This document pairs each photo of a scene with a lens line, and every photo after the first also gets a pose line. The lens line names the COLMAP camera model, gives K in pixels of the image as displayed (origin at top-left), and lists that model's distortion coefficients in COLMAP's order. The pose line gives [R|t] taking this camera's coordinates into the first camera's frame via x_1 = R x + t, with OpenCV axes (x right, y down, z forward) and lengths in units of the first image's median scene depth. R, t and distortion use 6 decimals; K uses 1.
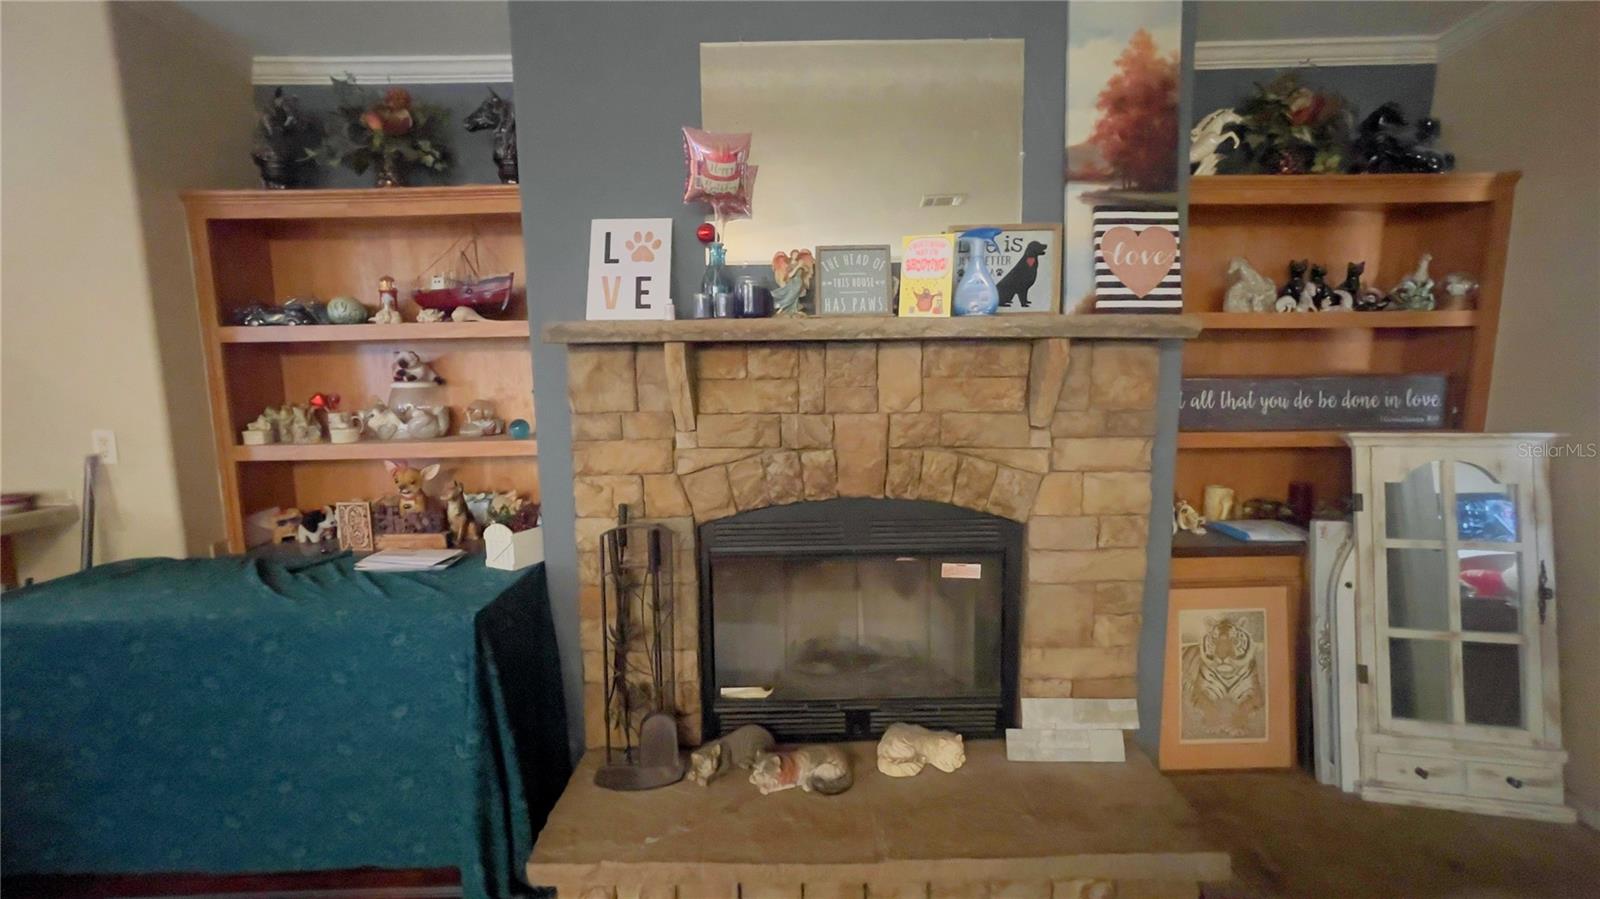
lens RADIAL K [[648.8, 0, 795.4], [0, 648.8, 446.4], [0, 0, 1]] dist [-0.005581, 0.002640]
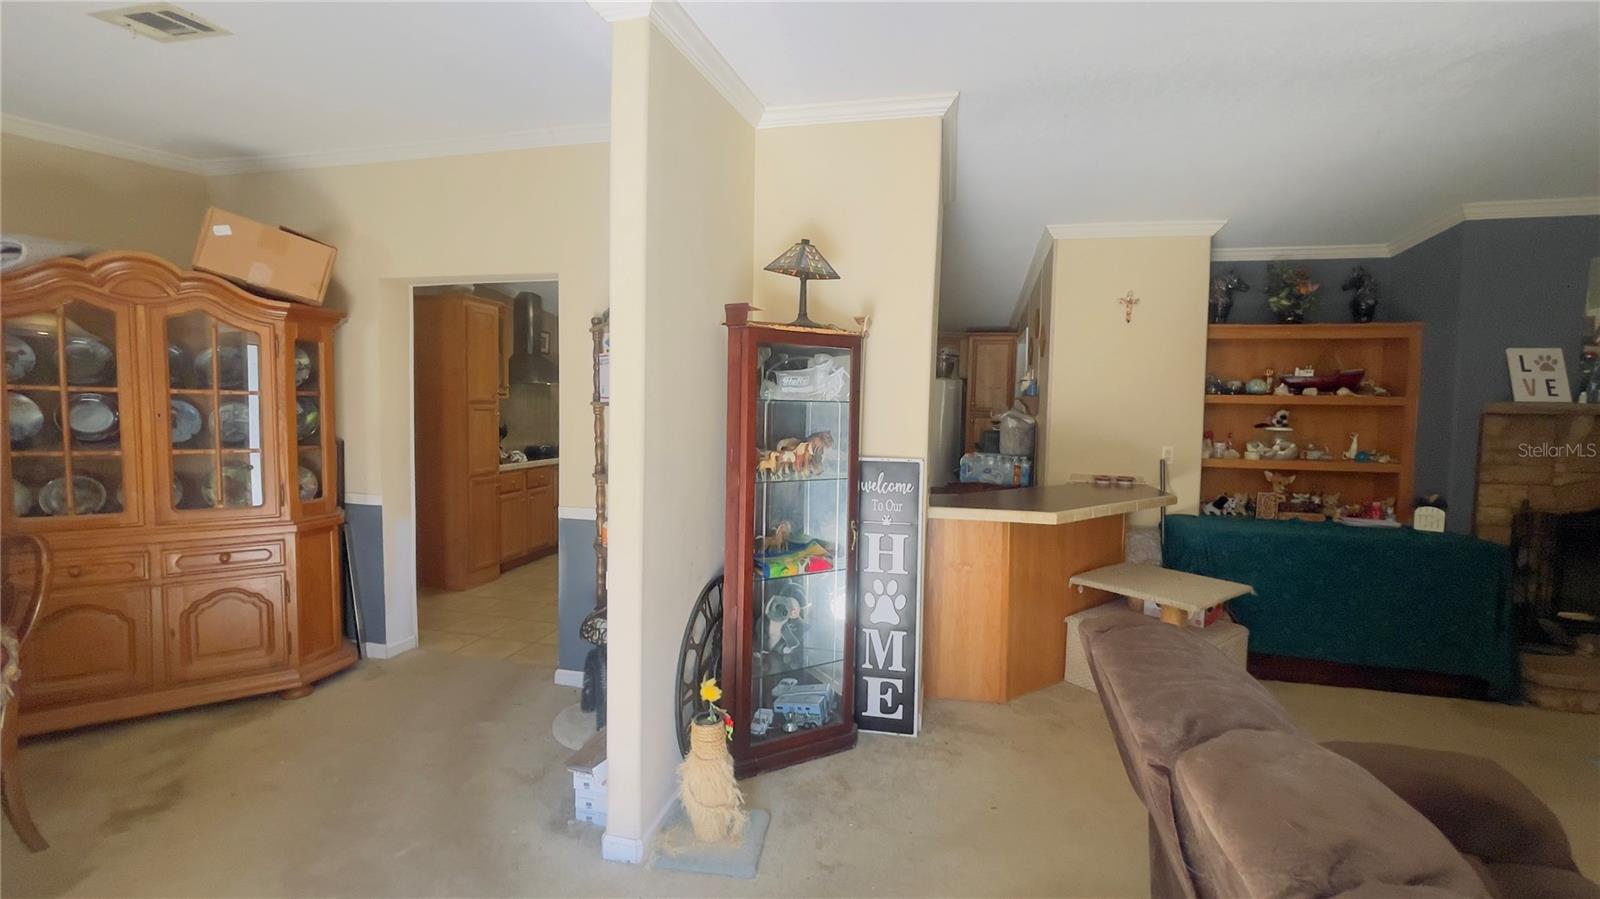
lens RADIAL K [[648.8, 0, 795.1], [0, 648.8, 445.0], [0, 0, 1]] dist [-0.005581, 0.002640]
pose [[0.969714, 0.044647, -0.240129, -1.791863], [-0.061445, 0.996125, -0.062925, 0.172613], [0.236389, 0.075774, 0.968699, -1.254317]]
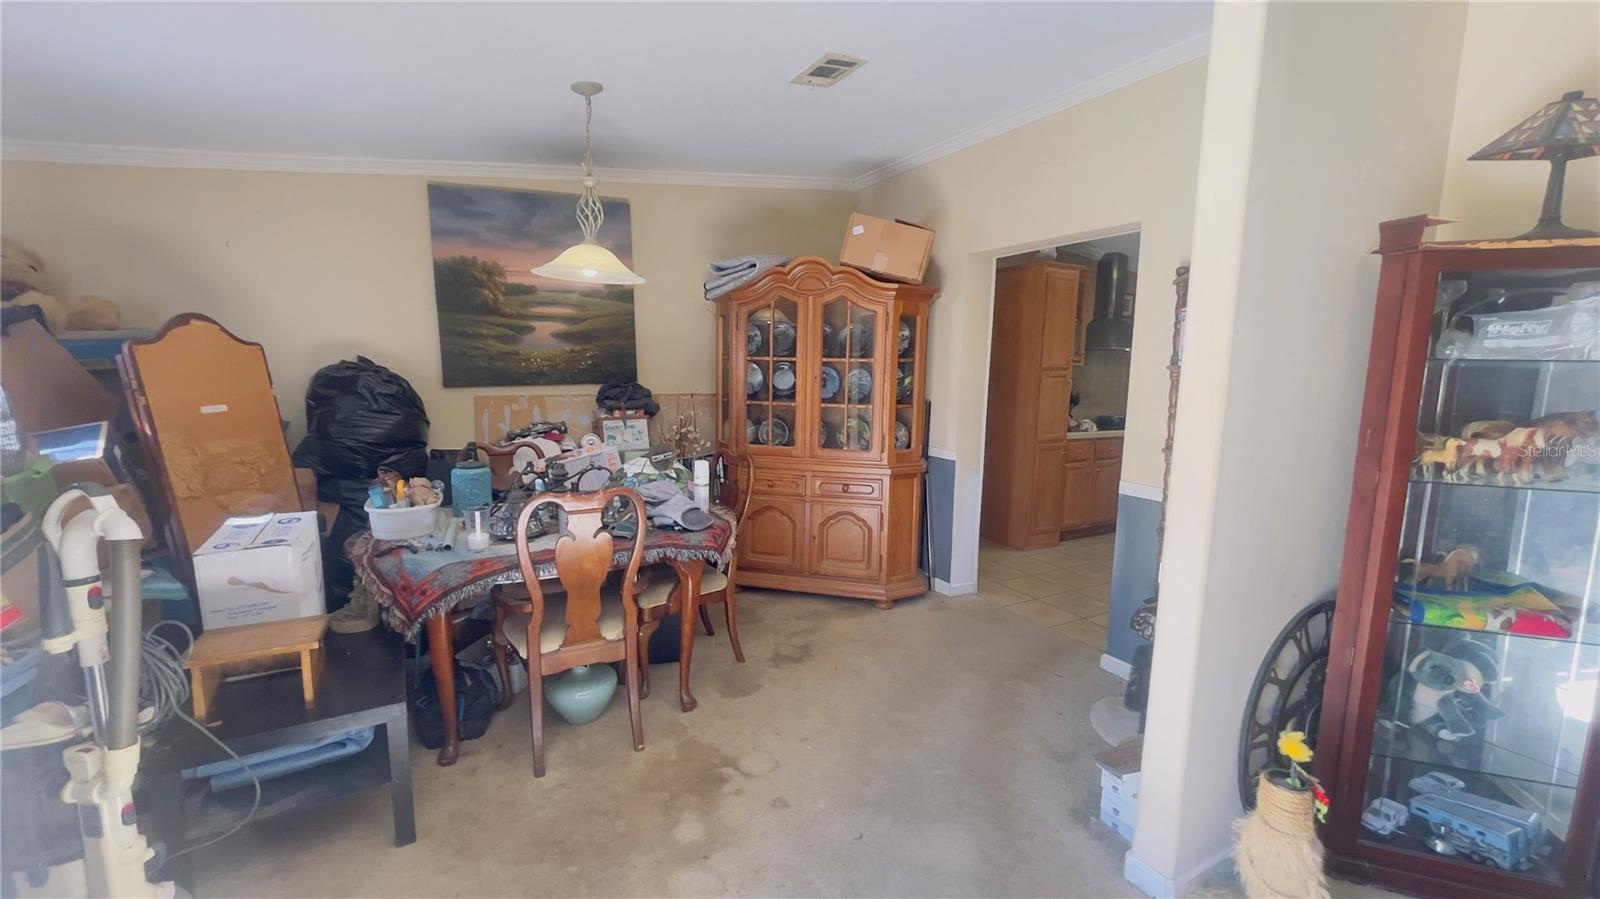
lens RADIAL K [[648.8, 0, 801.8], [0, 648.8, 450.1], [0, 0, 1]] dist [-0.005581, 0.002640]
pose [[0.468833, 0.133141, -0.873195, -1.798616], [-0.137301, 0.987543, 0.076858, 0.174917], [0.872550, 0.083857, 0.481273, -1.176601]]
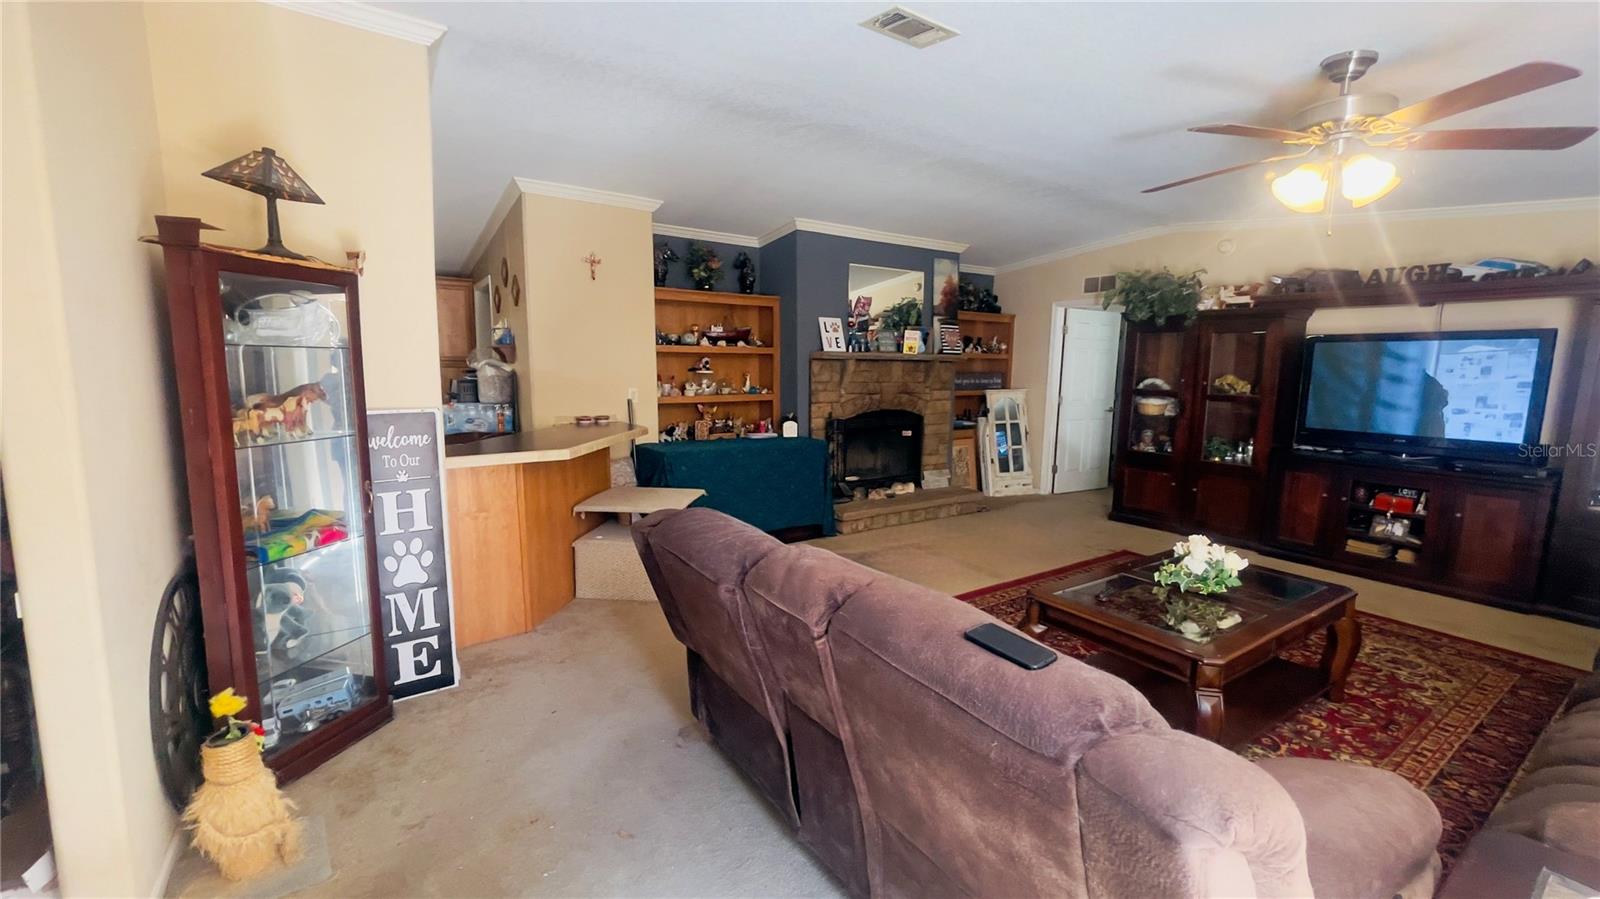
lens RADIAL K [[648.8, 0, 797.5], [0, 648.8, 446.3], [0, 0, 1]] dist [-0.005581, 0.002640]
pose [[0.833962, -0.048349, 0.549700, -1.986310], [0.050787, 0.998651, 0.010787, 0.201147], [-0.549480, 0.018922, 0.835293, -1.378316]]
